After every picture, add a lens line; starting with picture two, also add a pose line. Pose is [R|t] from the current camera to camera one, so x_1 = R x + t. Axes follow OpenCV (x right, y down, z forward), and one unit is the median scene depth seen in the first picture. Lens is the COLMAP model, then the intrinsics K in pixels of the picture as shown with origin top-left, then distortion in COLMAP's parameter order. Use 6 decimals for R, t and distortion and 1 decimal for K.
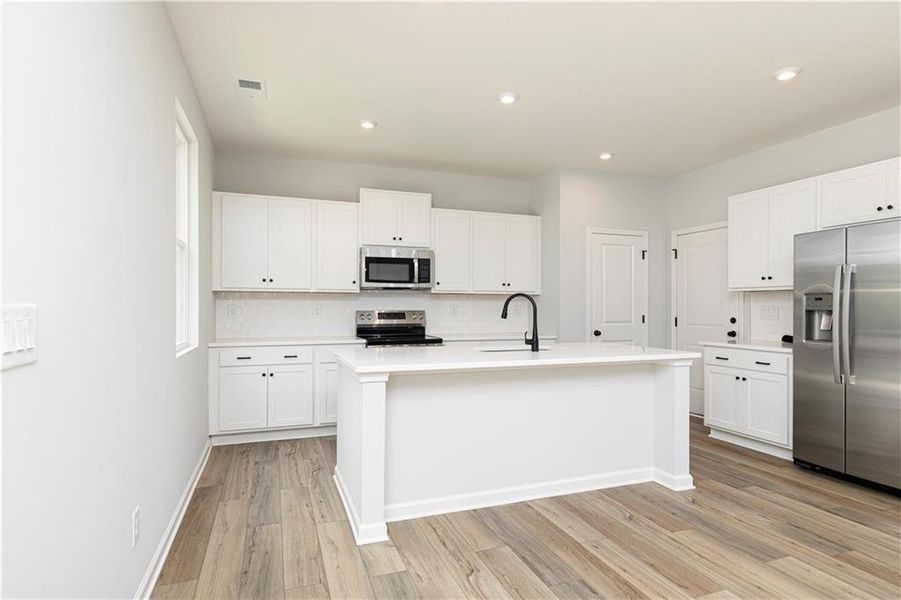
lens RADIAL K [[488.3, 0, 450.8], [0, 488.3, 303.5], [0, 0, 1]] dist [0.002602, -0.001169]
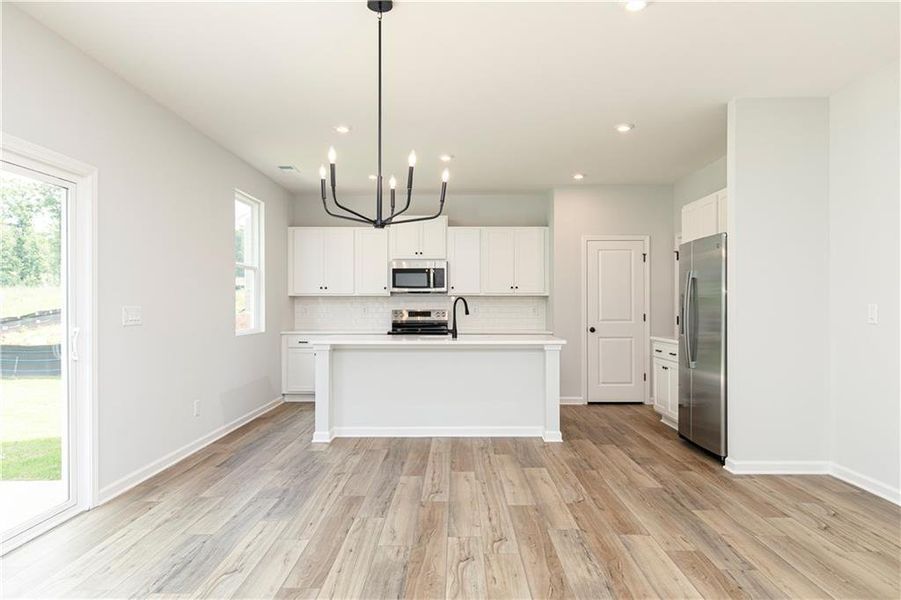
lens RADIAL K [[585.2, 0, 454.4], [0, 585.2, 295.1], [0, 0, 1]] dist [-0.008474, -0.004161]
pose [[0.937255, -0.009494, -0.348516, 0.536423], [0.004815, 0.999886, -0.014291, -0.001519], [0.348613, 0.011716, 0.937194, -0.417954]]
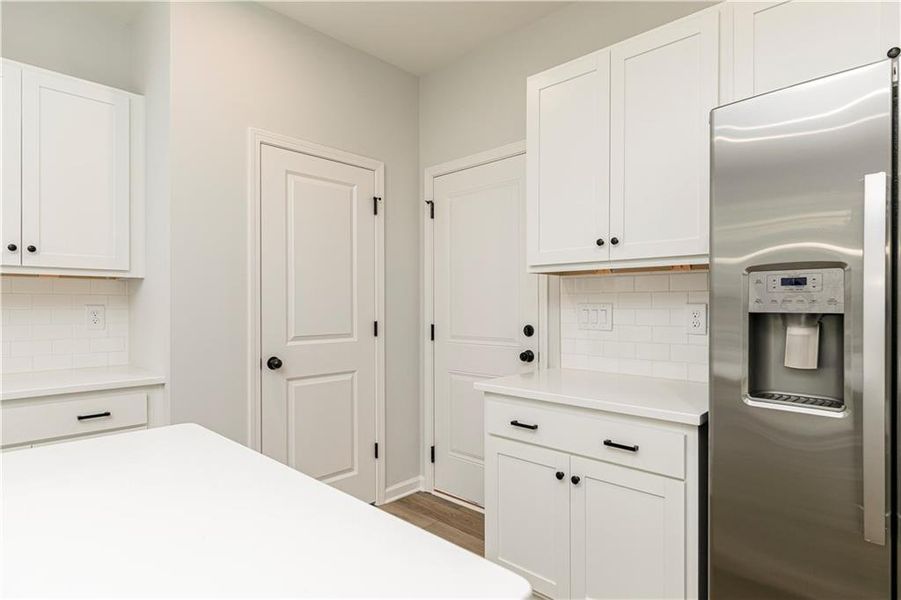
lens RADIAL K [[488.3, 0, 449.1], [0, 488.3, 303.9], [0, 0, 1]] dist [0.002602, -0.001169]
pose [[0.900771, -0.003145, 0.434283, 0.283600], [0.001450, 0.999990, 0.004234, 0.003583], [-0.434292, -0.003184, 0.900766, 0.588281]]
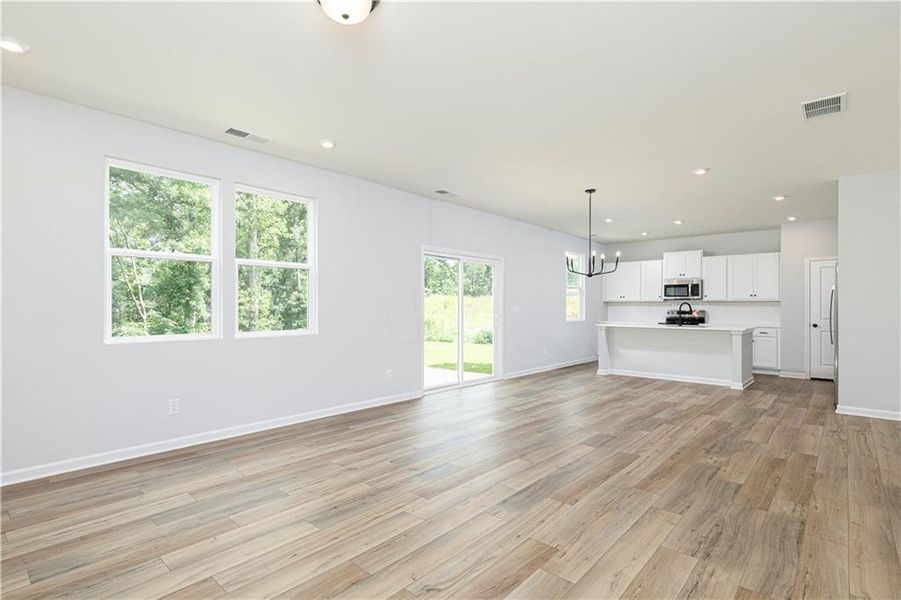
lens RADIAL K [[444.7, 0, 447.4], [0, 444.7, 303.0], [0, 0, 1]] dist [-0.001722, -0.001916]
pose [[0.461968, -0.007819, -0.886862, 1.148486], [0.001541, 0.999967, -0.008013, -0.001432], [0.886895, 0.002335, 0.461964, -0.774871]]
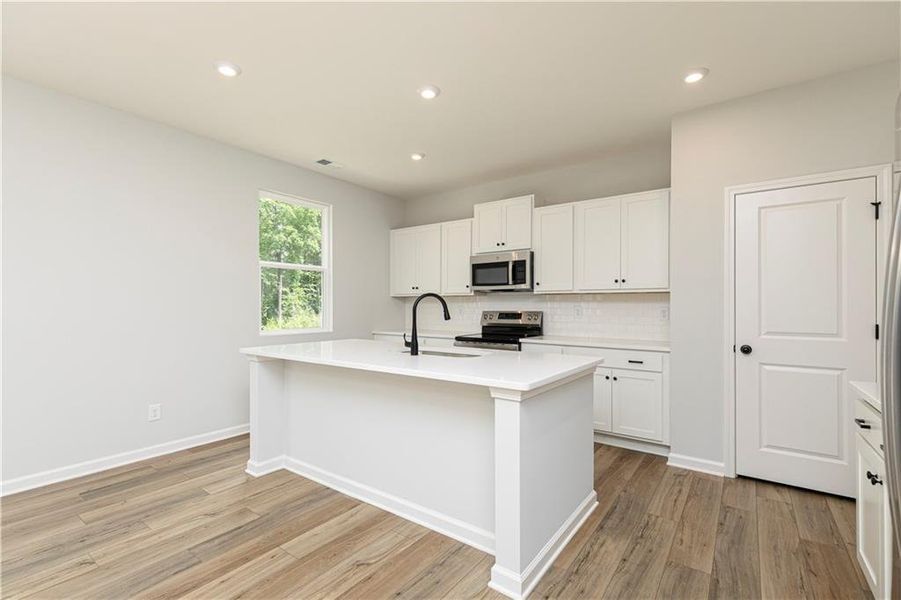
lens RADIAL K [[407.2, 0, 450.5], [0, 407.2, 300.9], [0, 0, 1]] dist [0.005151, 0.000430]
pose [[0.553177, -0.011744, -0.832981, 0.605434], [0.004242, 0.999927, -0.011281, 0.001593], [0.833053, 0.002707, 0.553186, 0.436658]]
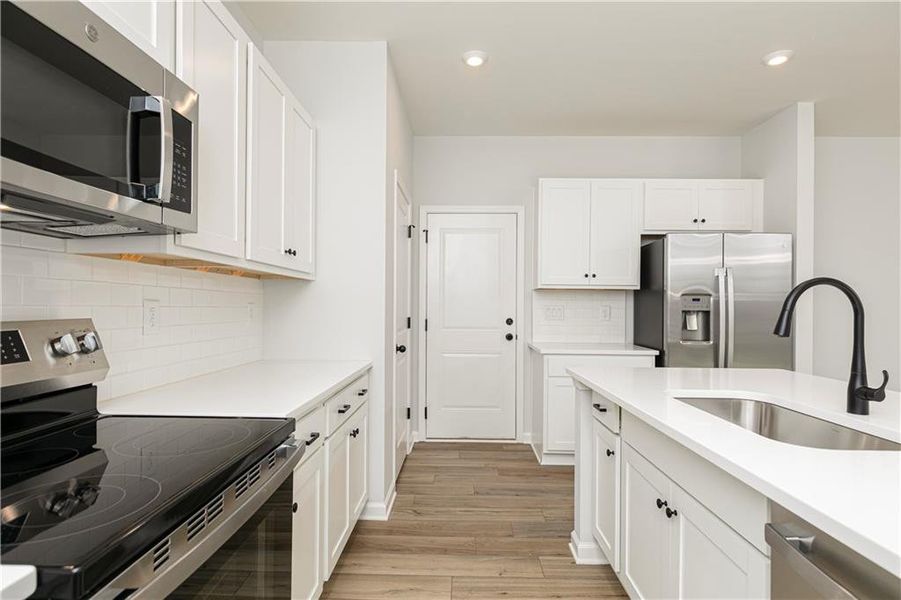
lens RADIAL K [[461.4, 0, 456.4], [0, 461.4, 303.8], [0, 0, 1]] dist [-0.004538, -0.000145]
pose [[0.362360, 0.004375, 0.932028, -0.236852], [-0.013310, 0.999911, 0.000481, 0.004069], [-0.931943, -0.012579, 0.362386, 0.827362]]
